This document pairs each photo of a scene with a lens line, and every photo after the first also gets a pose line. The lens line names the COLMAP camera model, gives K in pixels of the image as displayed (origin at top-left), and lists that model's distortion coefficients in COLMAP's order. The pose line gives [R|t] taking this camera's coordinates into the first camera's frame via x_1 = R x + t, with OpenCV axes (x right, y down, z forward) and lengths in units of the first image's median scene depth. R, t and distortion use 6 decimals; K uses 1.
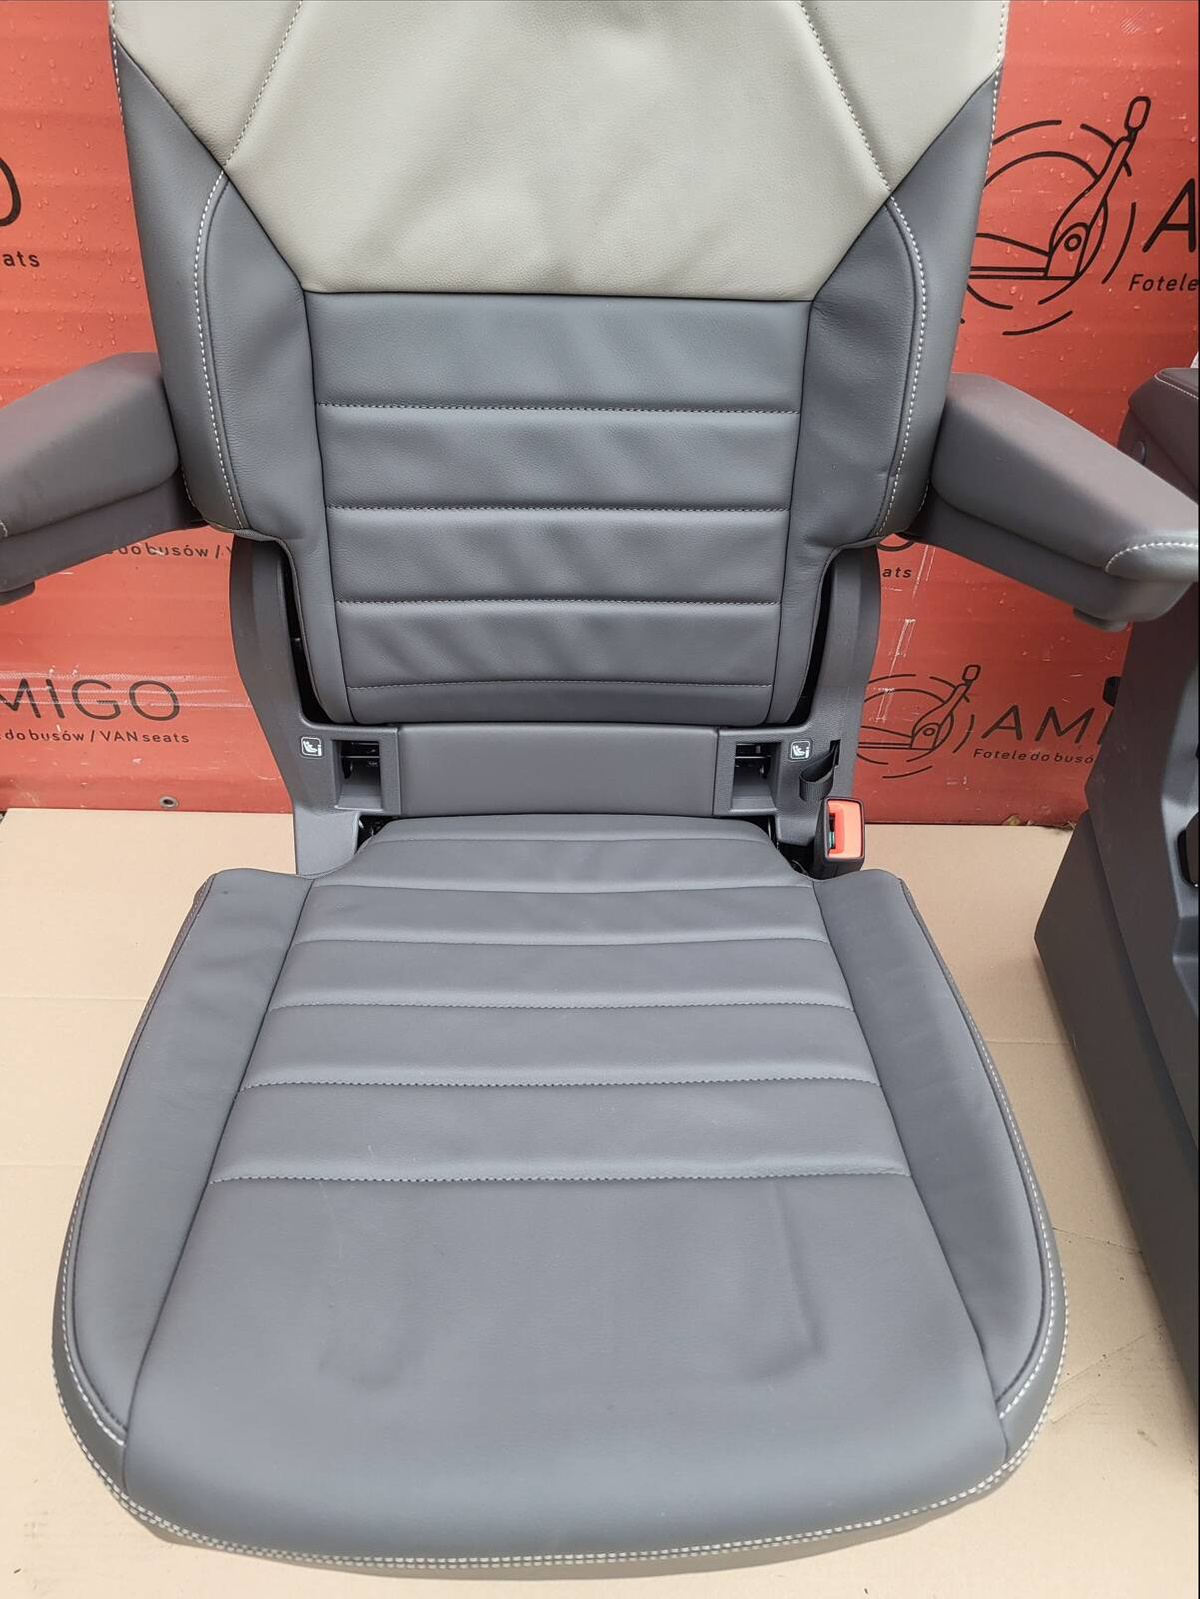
lens RADIAL K [[1231.6, 0, 601.0], [0, 1231.6, 806.5], [0, 0, 1]] dist [0.051634, -0.046697]
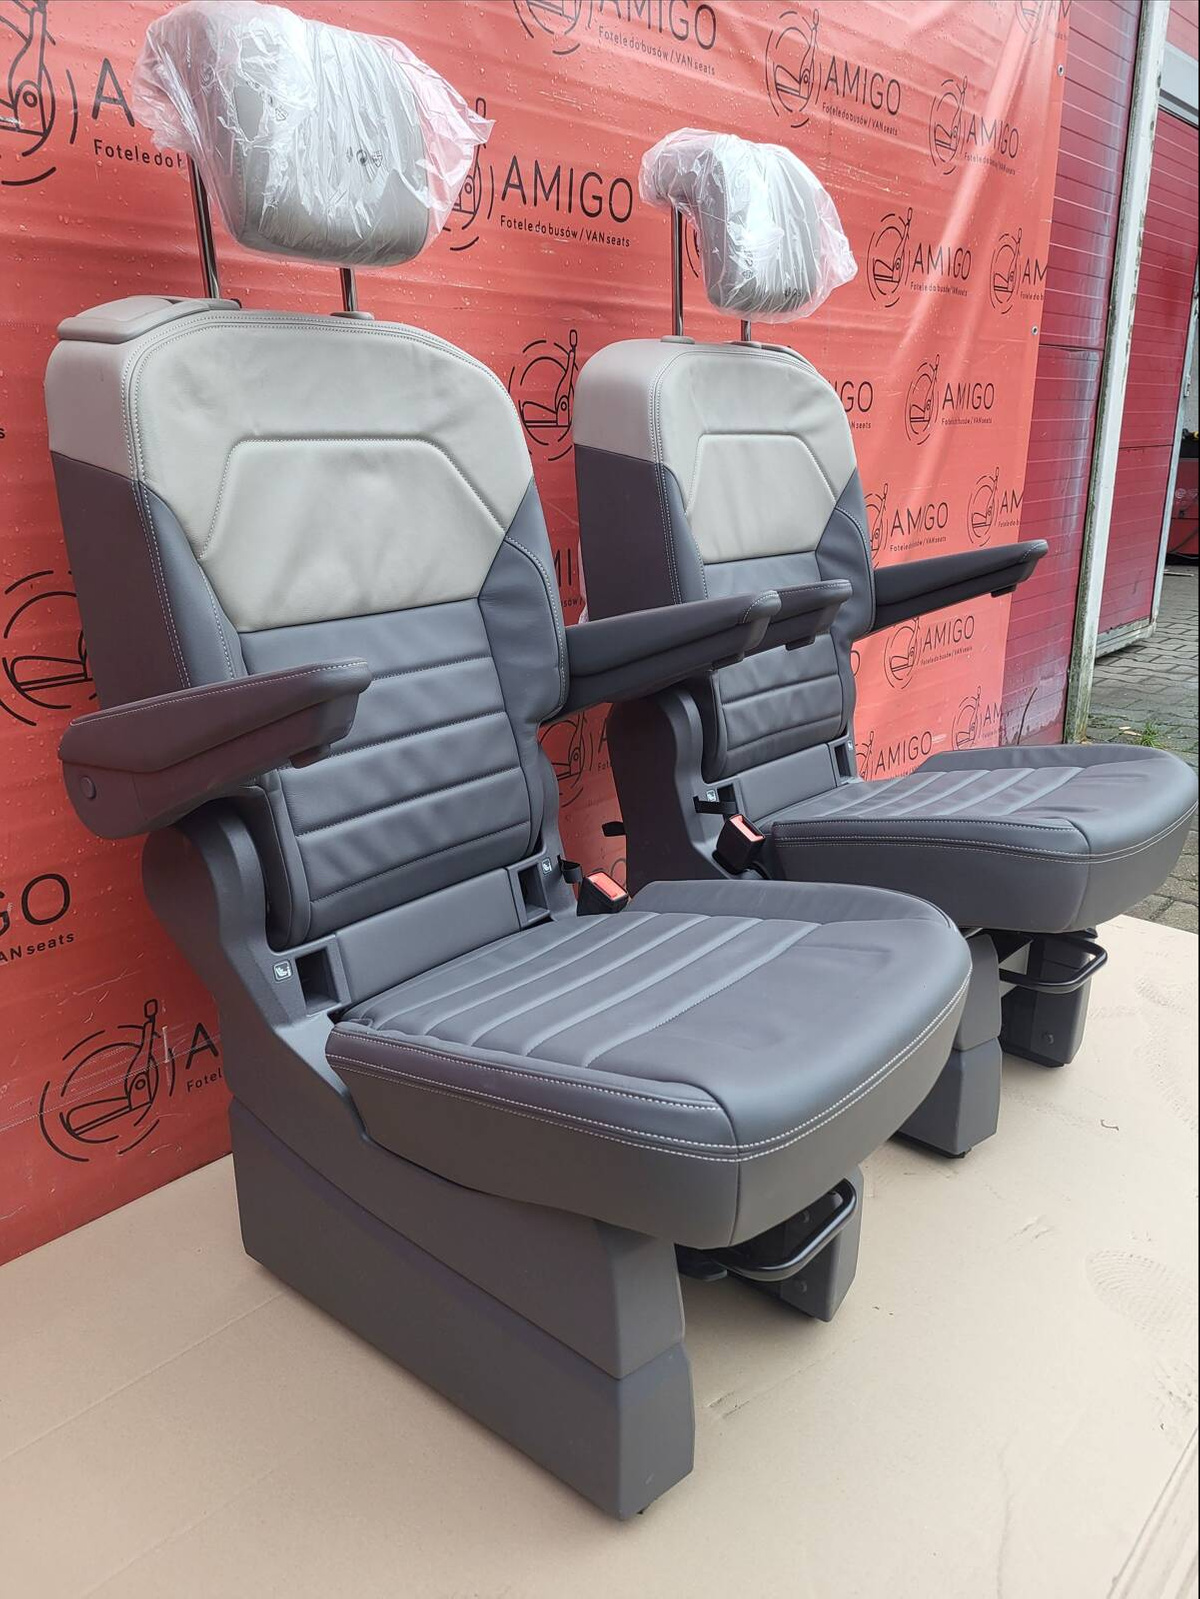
lens RADIAL K [[1231.6, 0, 605.2], [0, 1231.6, 787.6], [0, 0, 1]] dist [0.051634, -0.046697]
pose [[0.667793, -0.249488, 0.701291, -0.996981], [0.532510, 0.818422, -0.215915, 0.288559], [-0.520083, 0.517631, 0.679391, -0.150725]]
